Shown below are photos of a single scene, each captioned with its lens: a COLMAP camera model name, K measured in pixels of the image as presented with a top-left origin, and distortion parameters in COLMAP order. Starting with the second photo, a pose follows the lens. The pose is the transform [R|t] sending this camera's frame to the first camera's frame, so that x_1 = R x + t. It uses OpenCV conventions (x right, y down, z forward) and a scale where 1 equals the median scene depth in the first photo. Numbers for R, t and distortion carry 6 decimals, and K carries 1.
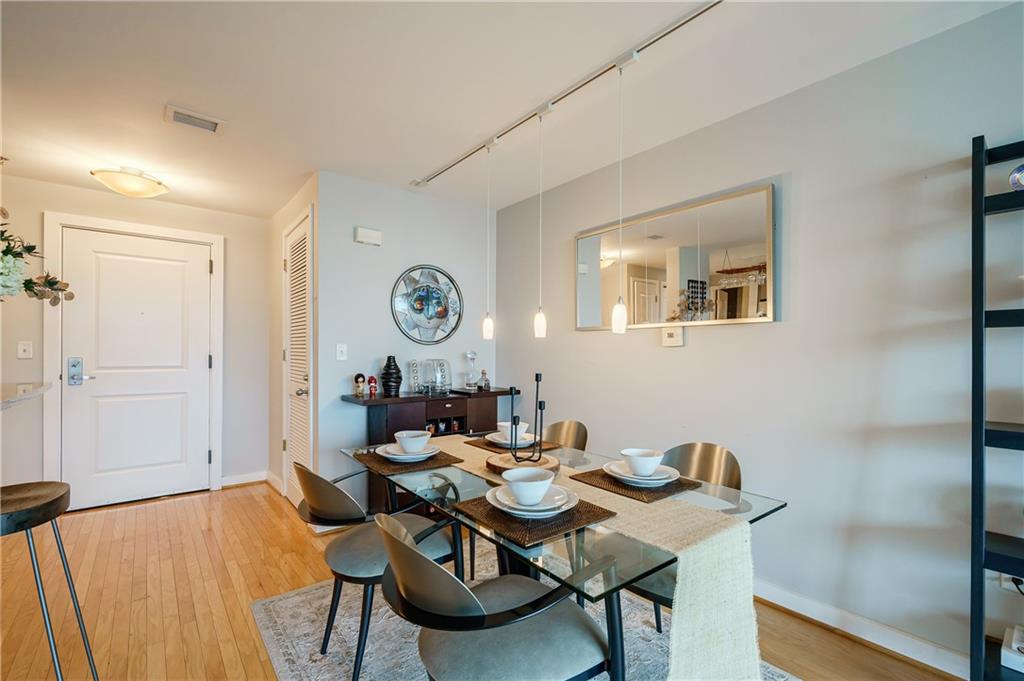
lens RADIAL K [[457.7, 0, 510.4], [0, 457.7, 352.7], [0, 0, 1]] dist [0.004049, -0.001828]
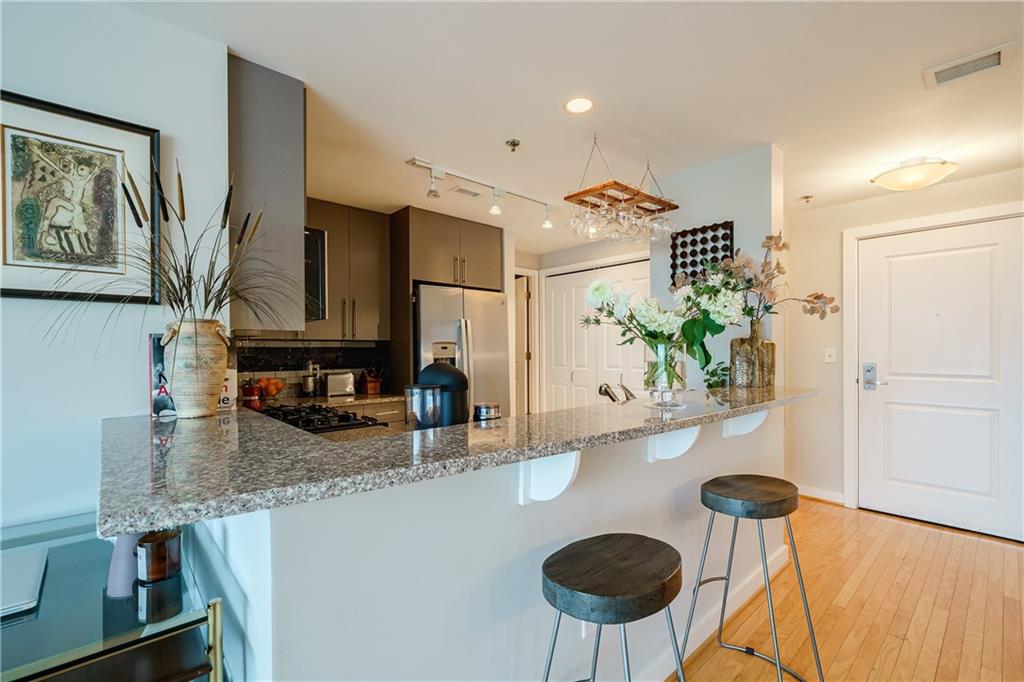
lens RADIAL K [[457.7, 0, 513.8], [0, 457.7, 352.4], [0, 0, 1]] dist [0.004049, -0.001828]
pose [[0.065796, 0.003163, -0.997828, 0.032022], [0.003644, 0.999988, 0.003410, -0.020904], [0.997826, -0.003860, 0.065783, 0.135575]]
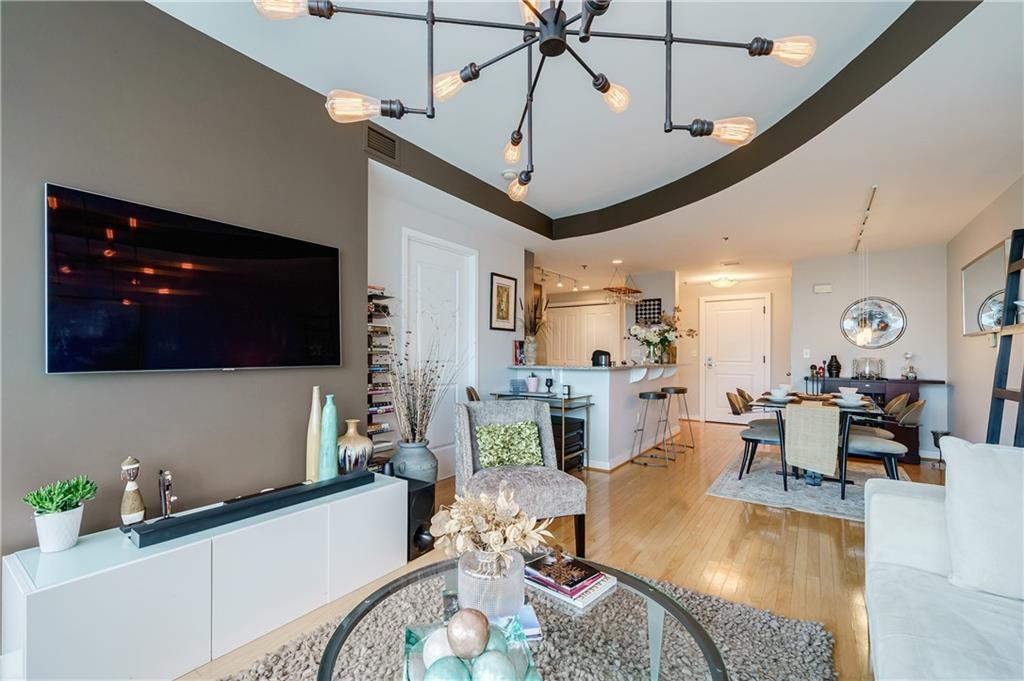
lens RADIAL K [[457.7, 0, 517.1], [0, 457.7, 350.3], [0, 0, 1]] dist [0.004049, -0.001828]
pose [[0.298872, -0.013134, -0.954203, 1.042294], [-0.003921, 0.999880, -0.014991, 0.018524], [0.954285, 0.008222, 0.298784, -0.675996]]
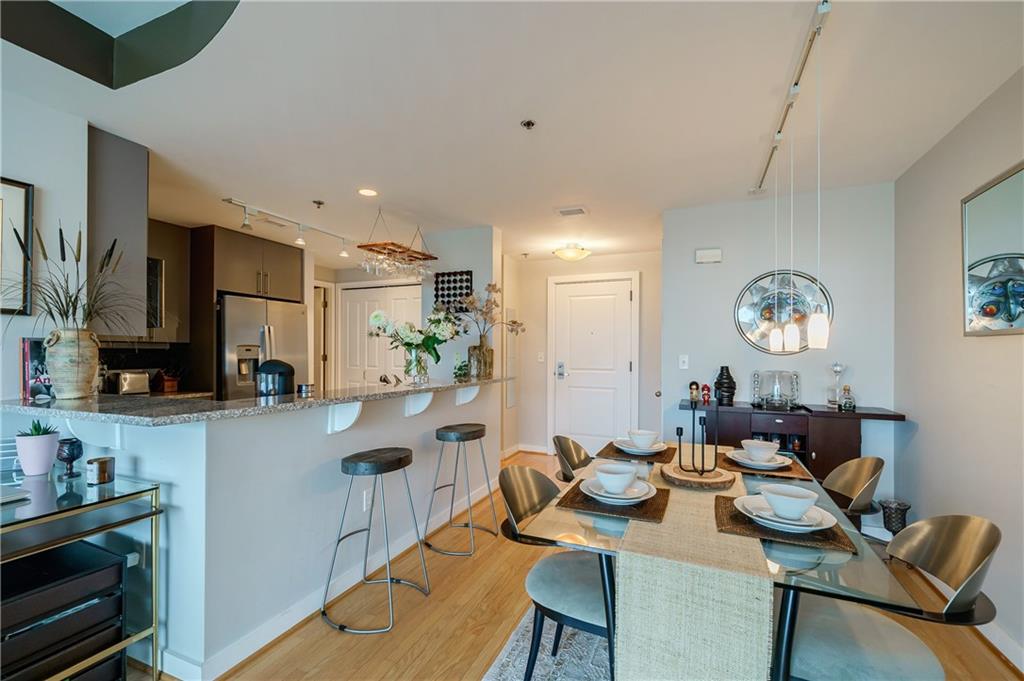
lens RADIAL K [[457.7, 0, 522.1], [0, 457.7, 348.4], [0, 0, 1]] dist [0.004049, -0.001828]
pose [[0.492883, -0.009671, -0.870042, 0.422087], [-0.002675, 0.999917, -0.012631, -0.019080], [0.870092, 0.008553, 0.492816, 0.075266]]
